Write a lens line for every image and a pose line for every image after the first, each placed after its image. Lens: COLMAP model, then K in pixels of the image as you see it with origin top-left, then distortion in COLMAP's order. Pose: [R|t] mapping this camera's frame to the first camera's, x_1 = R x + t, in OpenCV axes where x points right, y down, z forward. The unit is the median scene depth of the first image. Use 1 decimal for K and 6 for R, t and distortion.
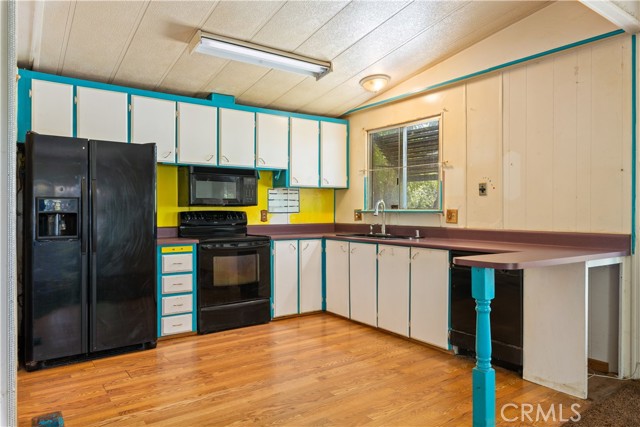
lens RADIAL K [[429.7, 0, 325.3], [0, 429.7, 210.9], [0, 0, 1]] dist [0.001580, 0.002289]
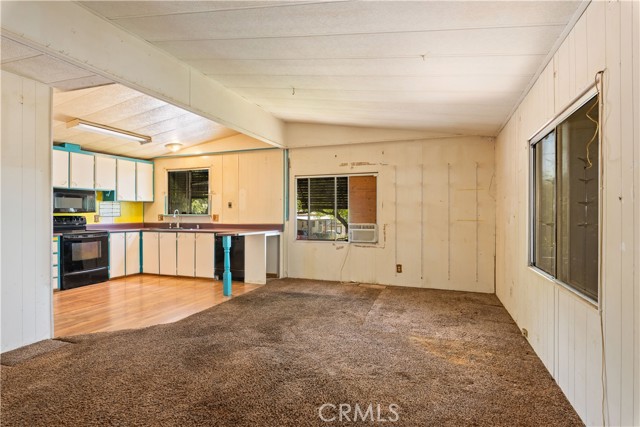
lens RADIAL K [[339.6, 0, 323.2], [0, 339.6, 212.5], [0, 0, 1]] dist [0.015232, -0.001096]
pose [[0.829284, -0.000997, 0.558827, -0.183216], [0.003330, 0.999989, -0.003158, -0.005673], [-0.558818, 0.004480, 0.829278, -0.623733]]
